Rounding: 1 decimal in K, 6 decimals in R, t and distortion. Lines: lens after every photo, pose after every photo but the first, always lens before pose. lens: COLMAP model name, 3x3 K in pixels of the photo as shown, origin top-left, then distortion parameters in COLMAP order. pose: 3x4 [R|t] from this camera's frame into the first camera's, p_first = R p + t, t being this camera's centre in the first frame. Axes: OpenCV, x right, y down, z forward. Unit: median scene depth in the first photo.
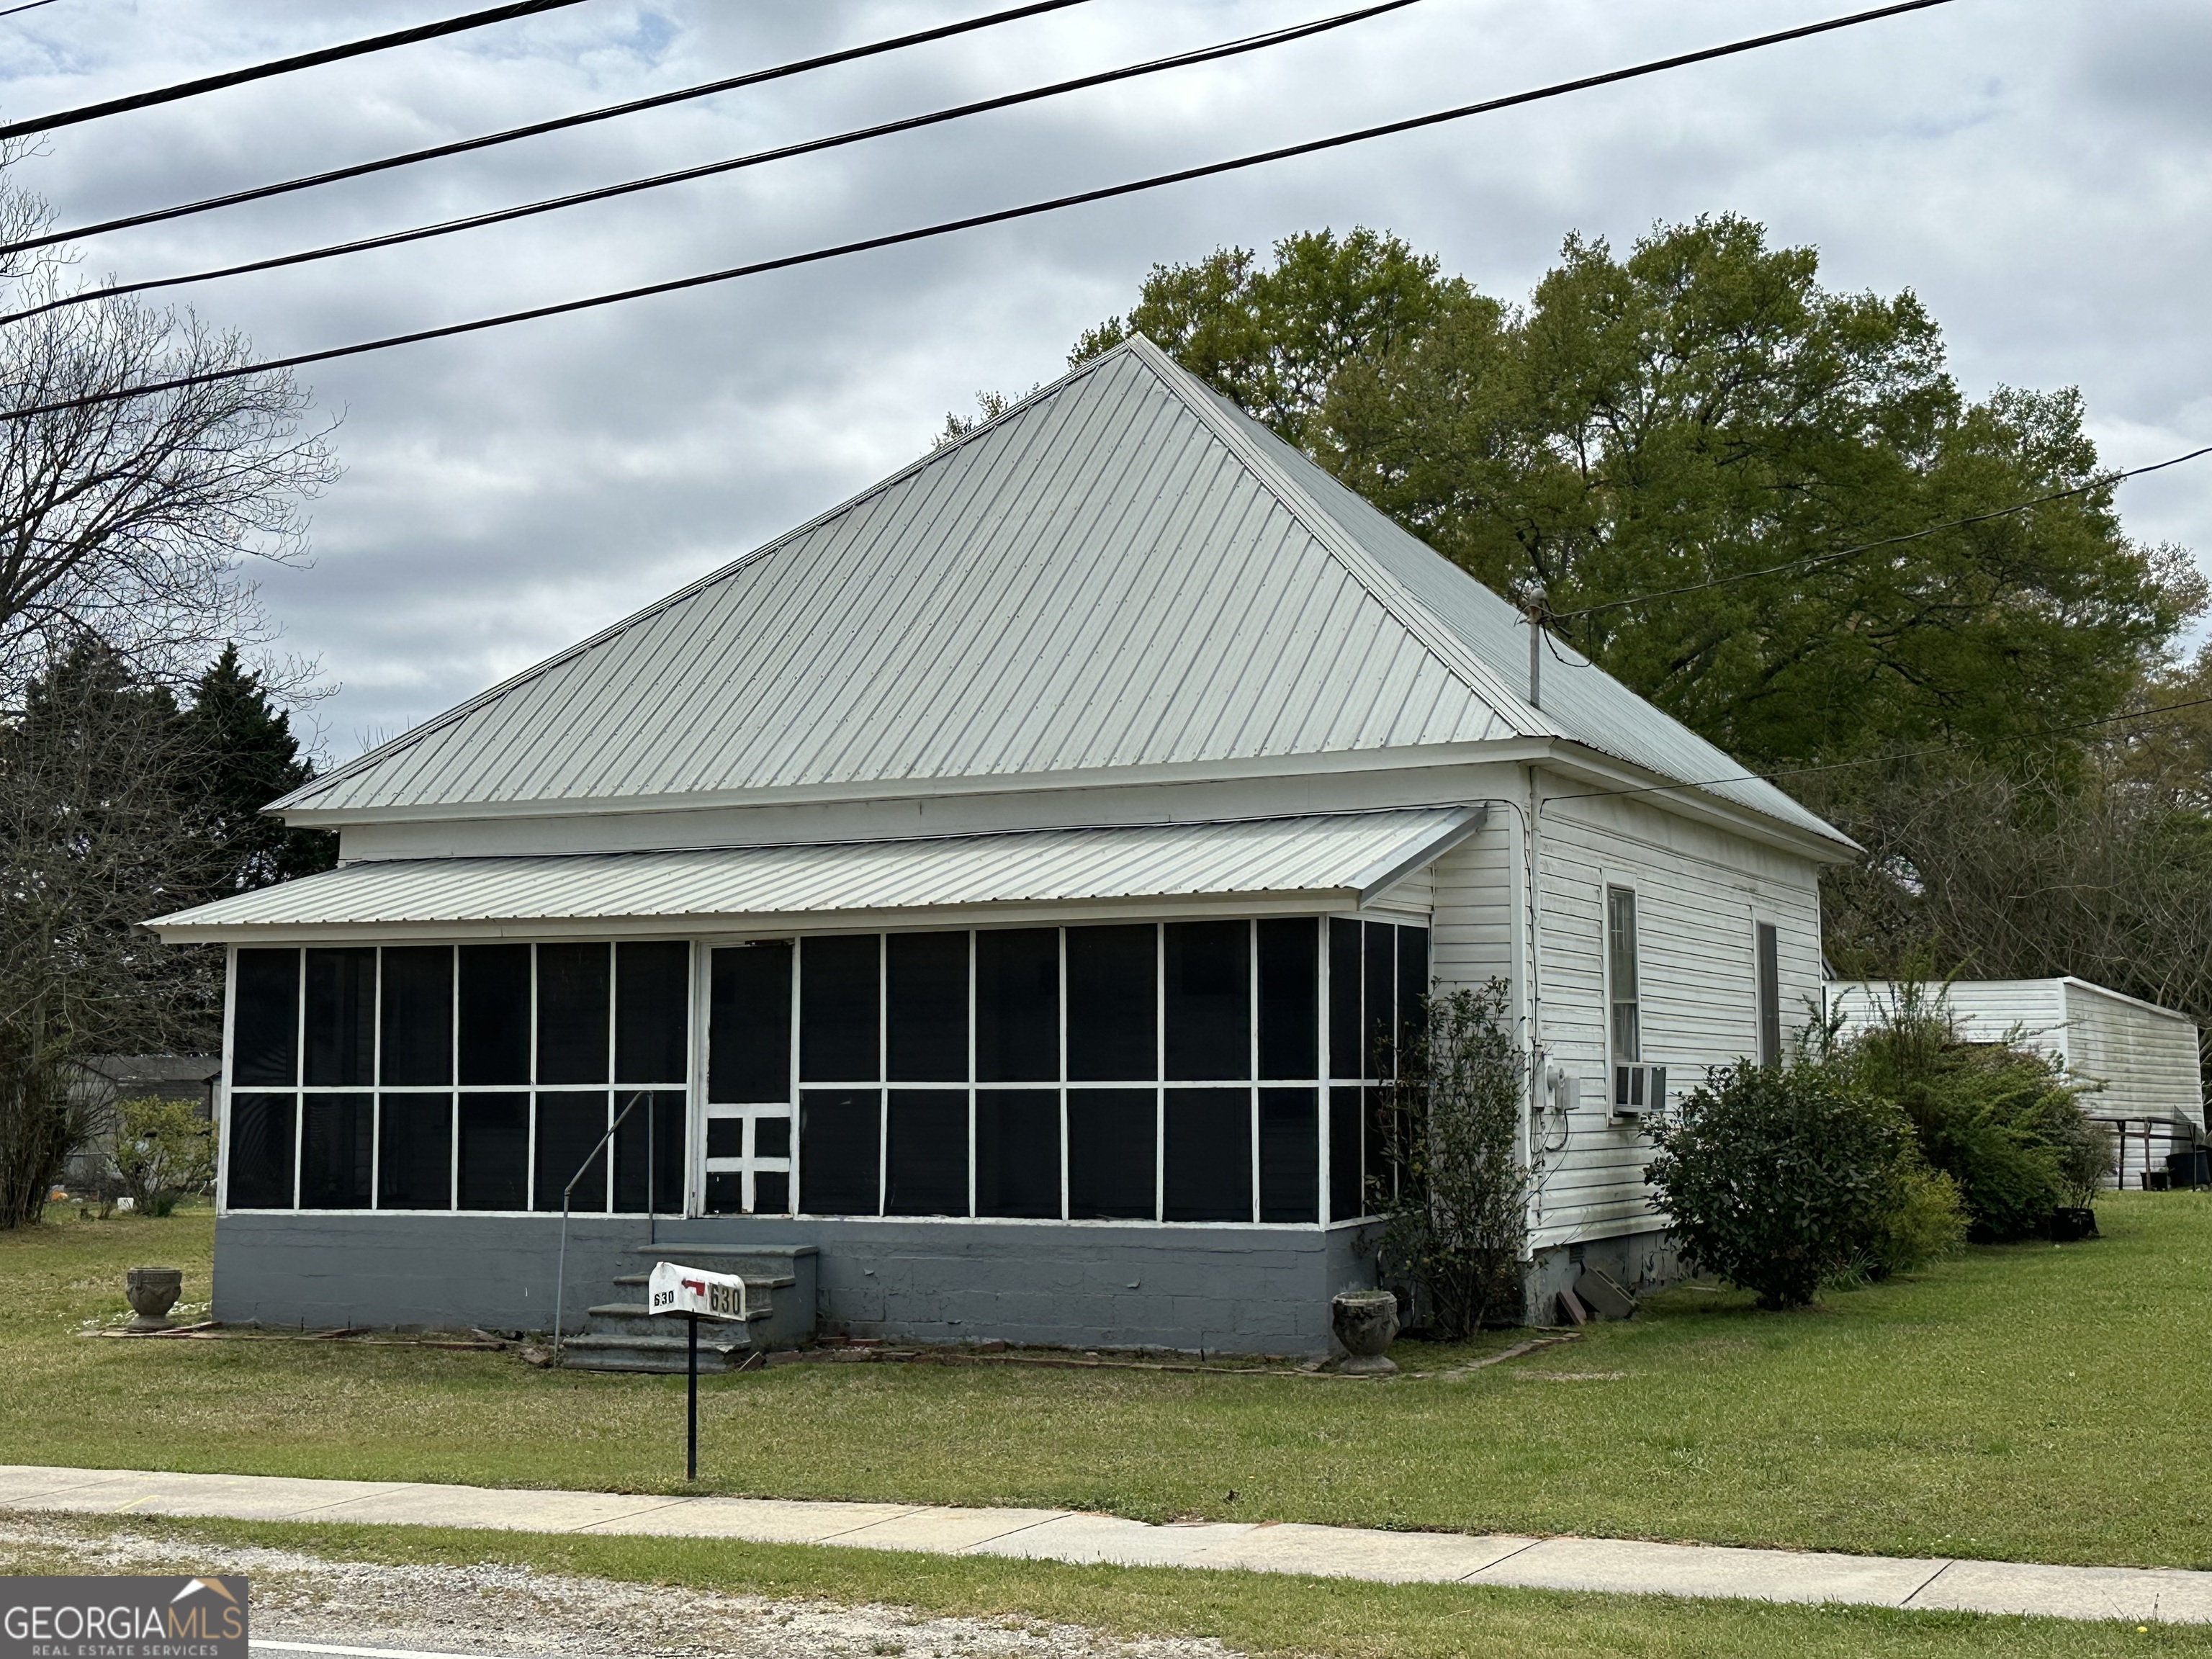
lens RADIAL K [[2989.3, 0, 1190.5], [0, 2989.3, 827.3], [0, 0, 1]] dist [0.078416, 0.000000]
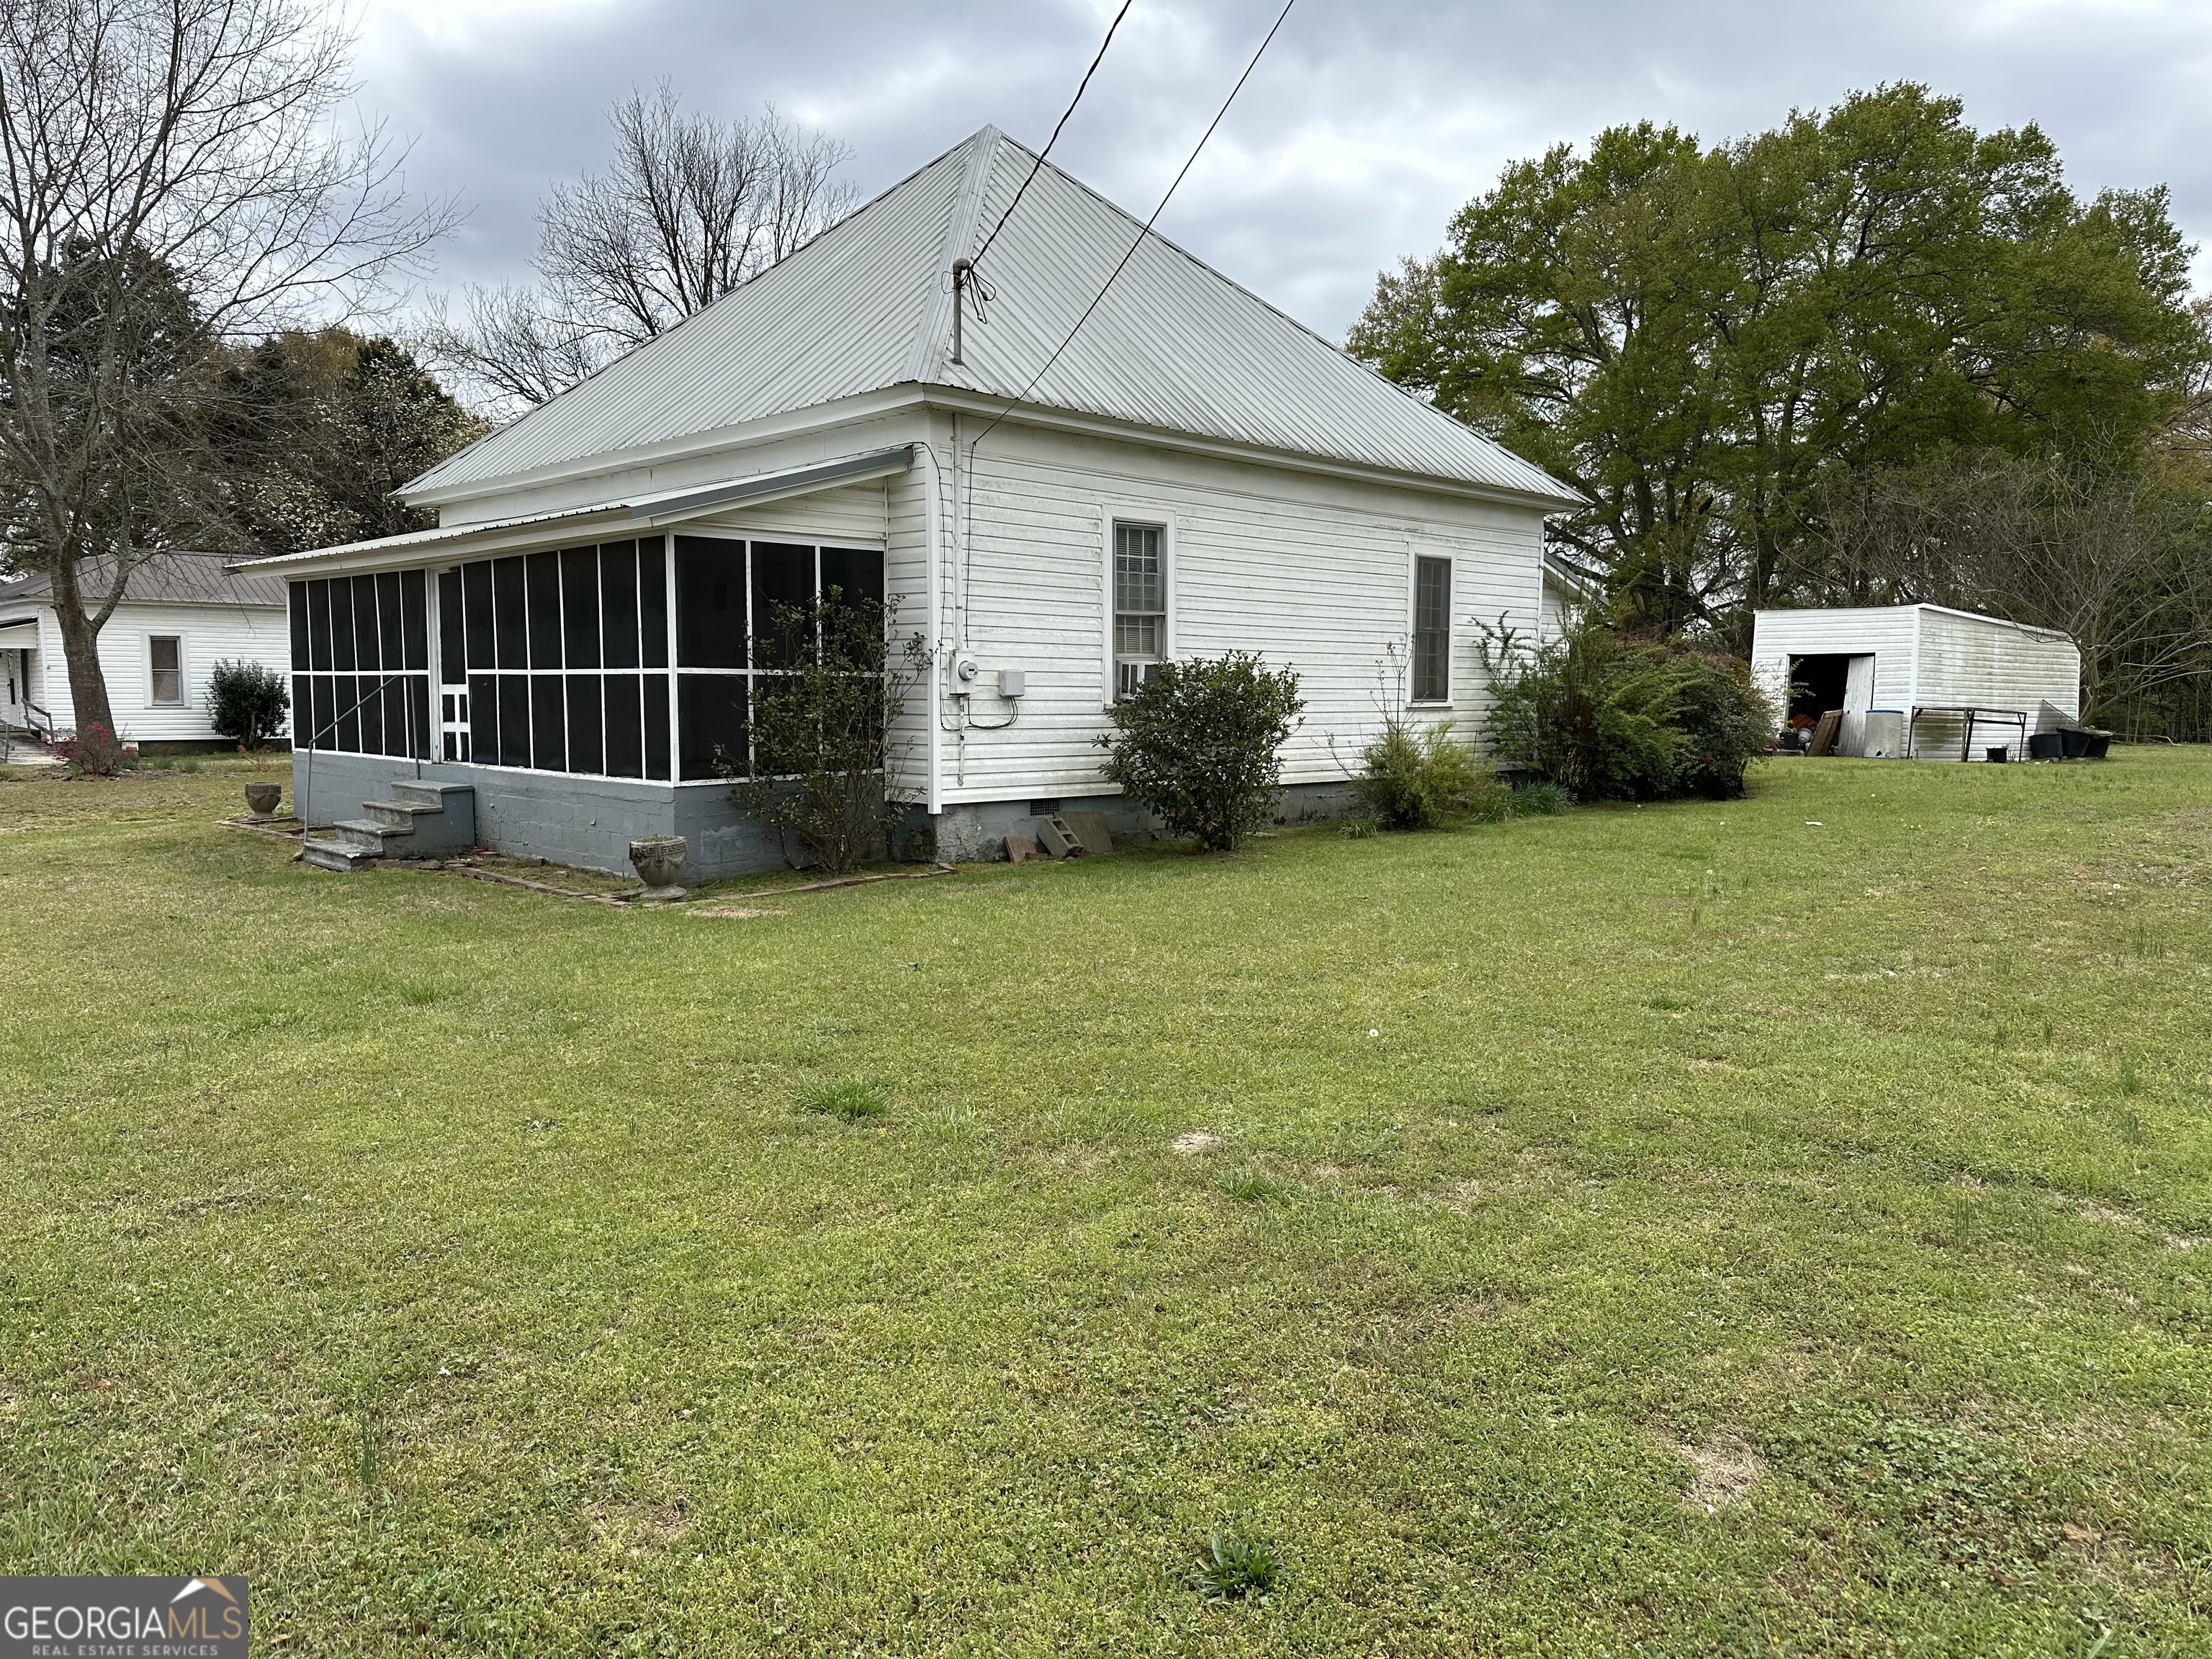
lens RADIAL K [[1558.2, 0, 1133.9], [0, 1558.2, 871.5], [0, 0, 1]] dist [0.076145, -0.095752]
pose [[0.939589, 0.046979, -0.339067, 0.410593], [0.022401, 0.979975, 0.197857, 0.037997], [0.341572, -0.193499, 0.919721, 0.401307]]
